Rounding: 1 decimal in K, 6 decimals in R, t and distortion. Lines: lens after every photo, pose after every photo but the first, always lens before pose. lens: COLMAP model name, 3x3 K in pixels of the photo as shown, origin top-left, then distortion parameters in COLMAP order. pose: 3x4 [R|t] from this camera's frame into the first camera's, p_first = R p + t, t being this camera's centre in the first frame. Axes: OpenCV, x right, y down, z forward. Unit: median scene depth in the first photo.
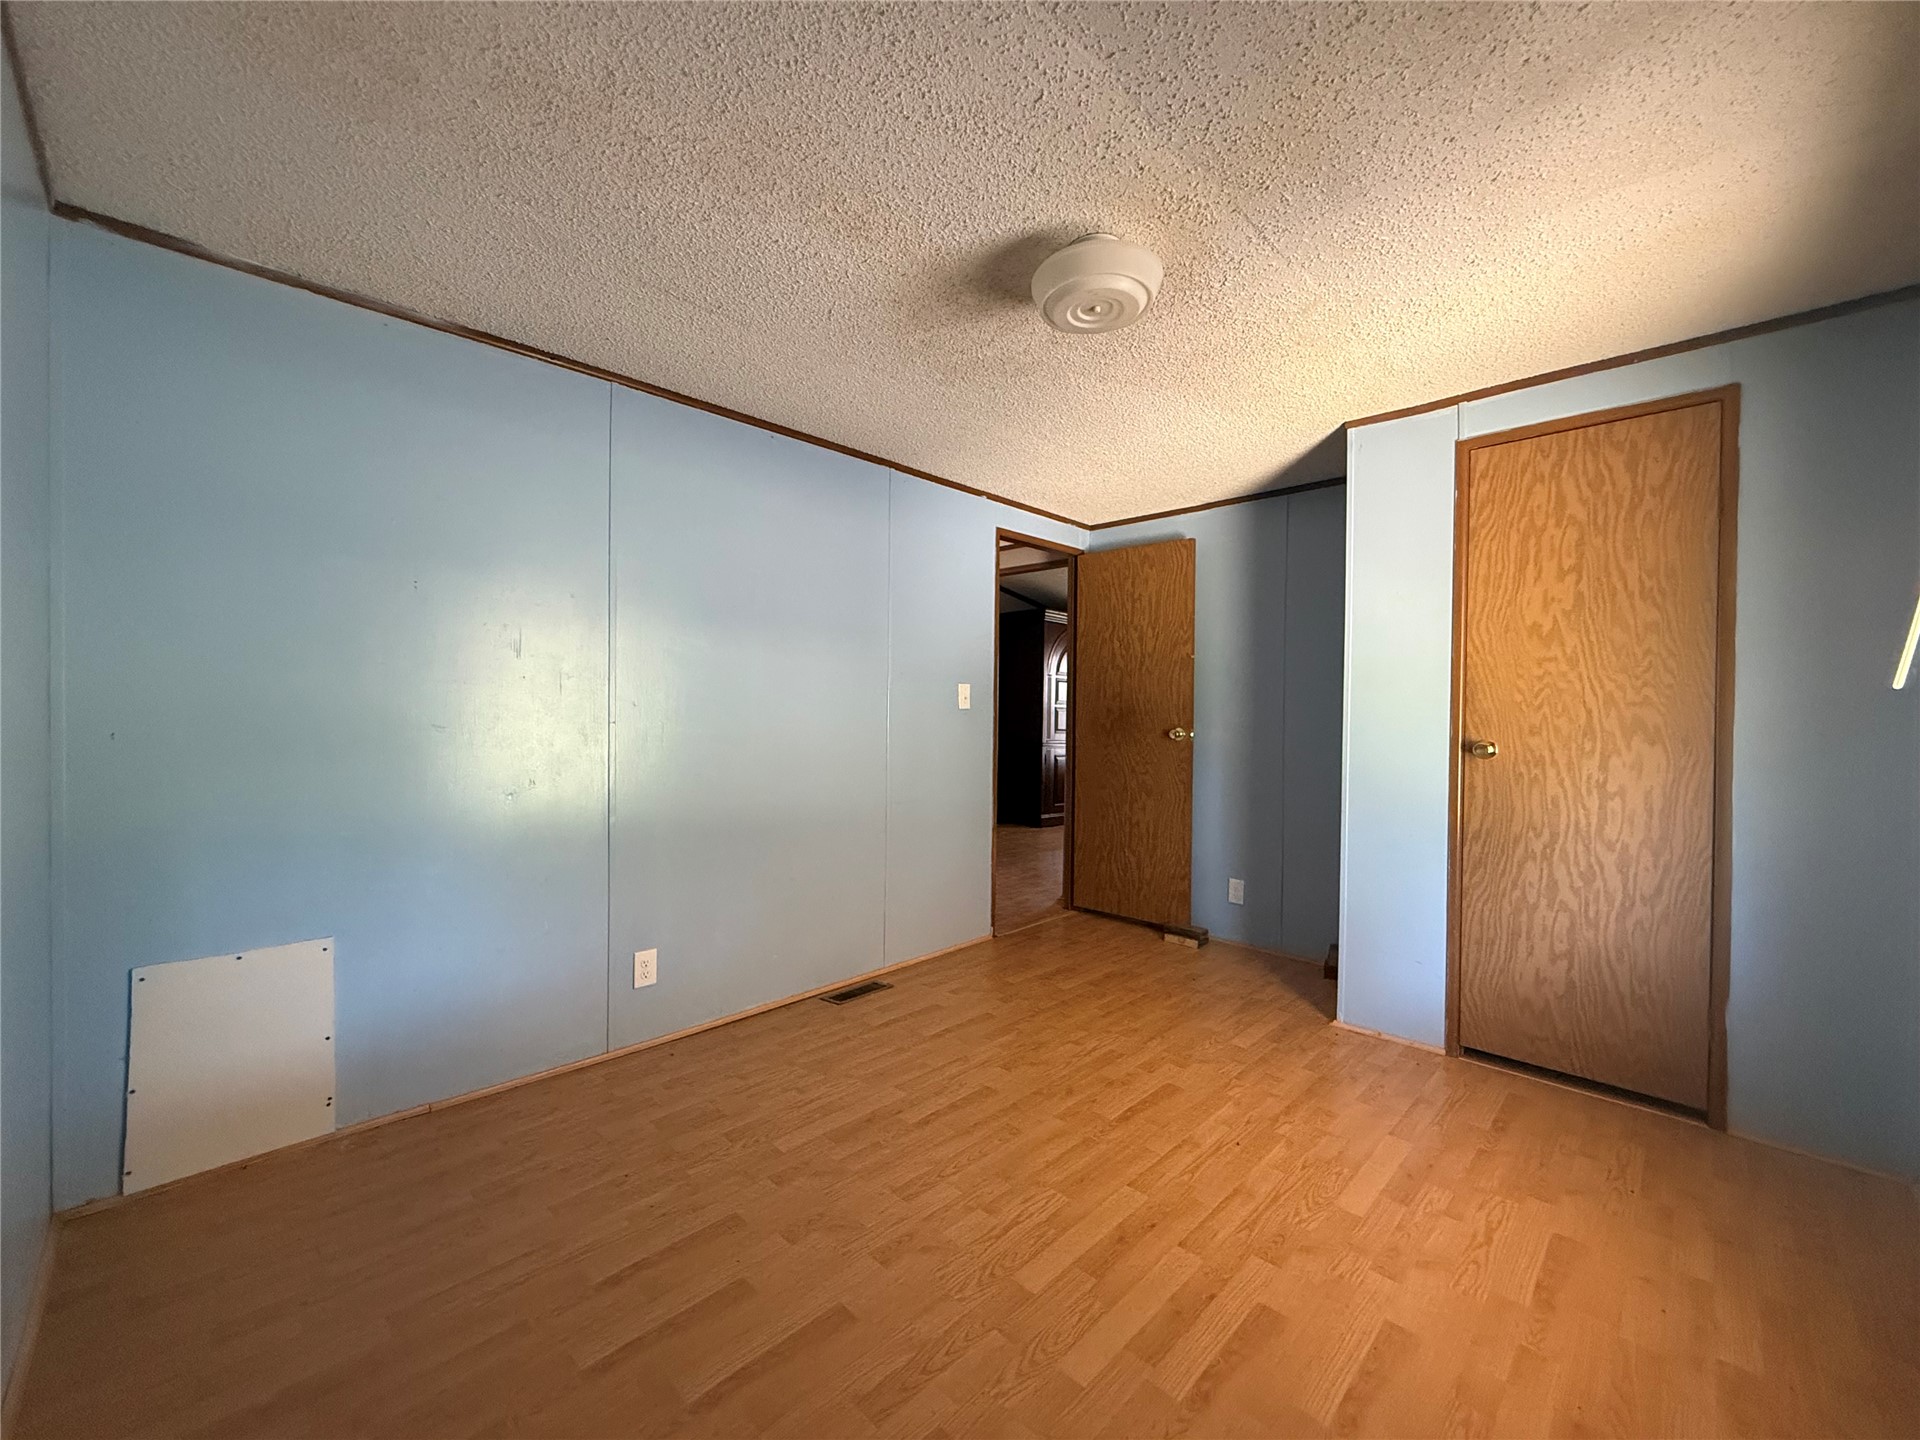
lens RADIAL K [[764.0, 0, 954.0], [0, 764.0, 720.7], [0, 0, 1]] dist [0.000402, 0.000527]
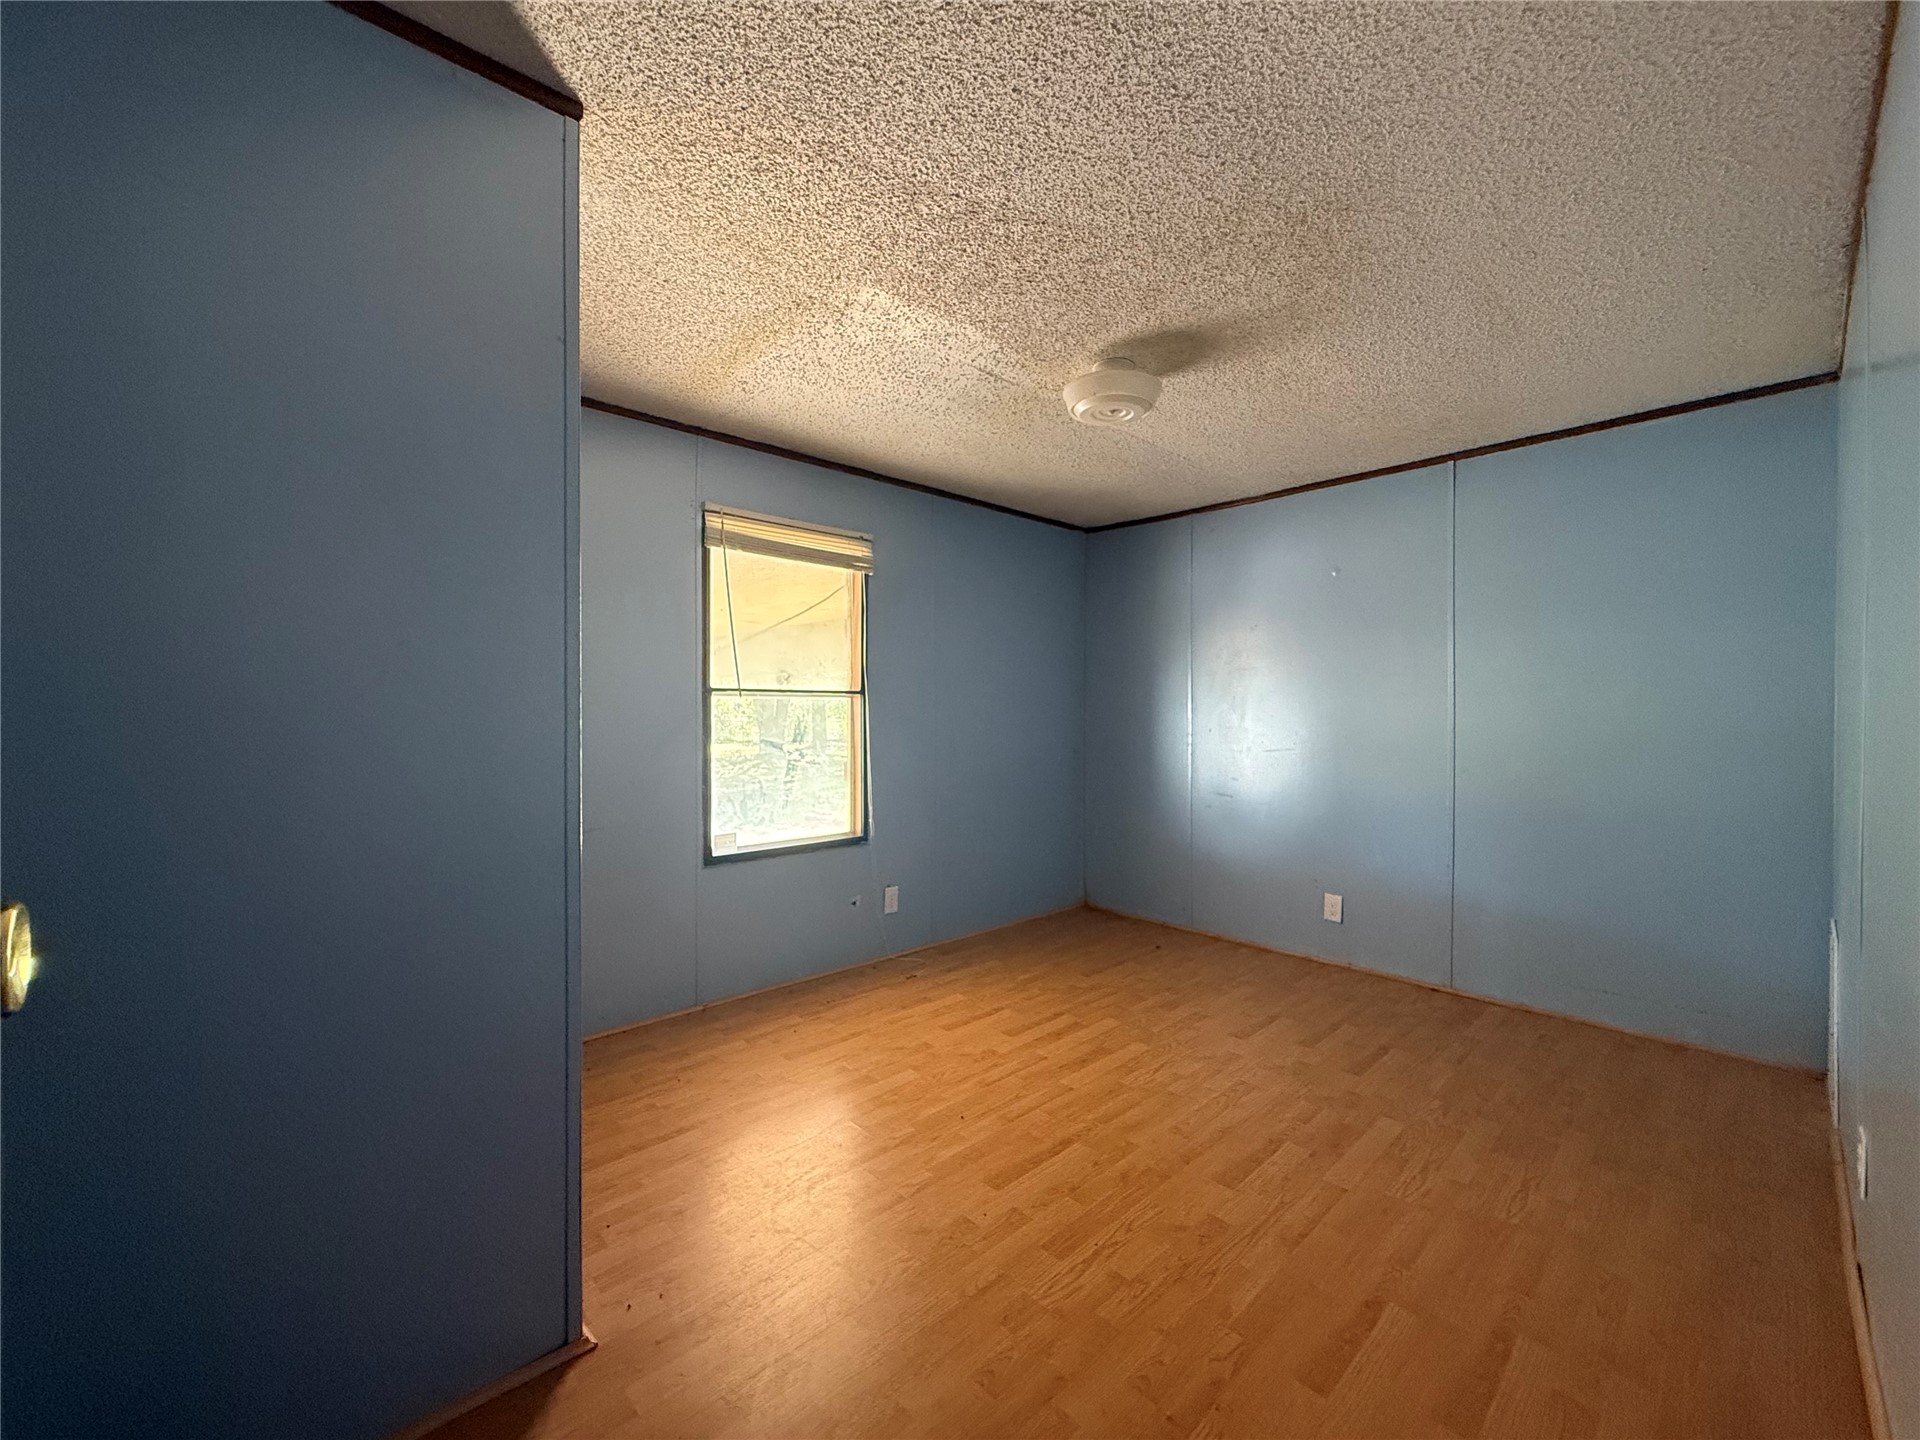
lens RADIAL K [[764.0, 0, 954.0], [0, 764.0, 720.7], [0, 0, 1]] dist [0.000402, 0.000527]
pose [[-0.999085, -0.020042, 0.037772, 0.371984], [-0.019141, 0.999527, 0.024074, -0.024509], [-0.038237, 0.023329, -0.998996, 2.153495]]
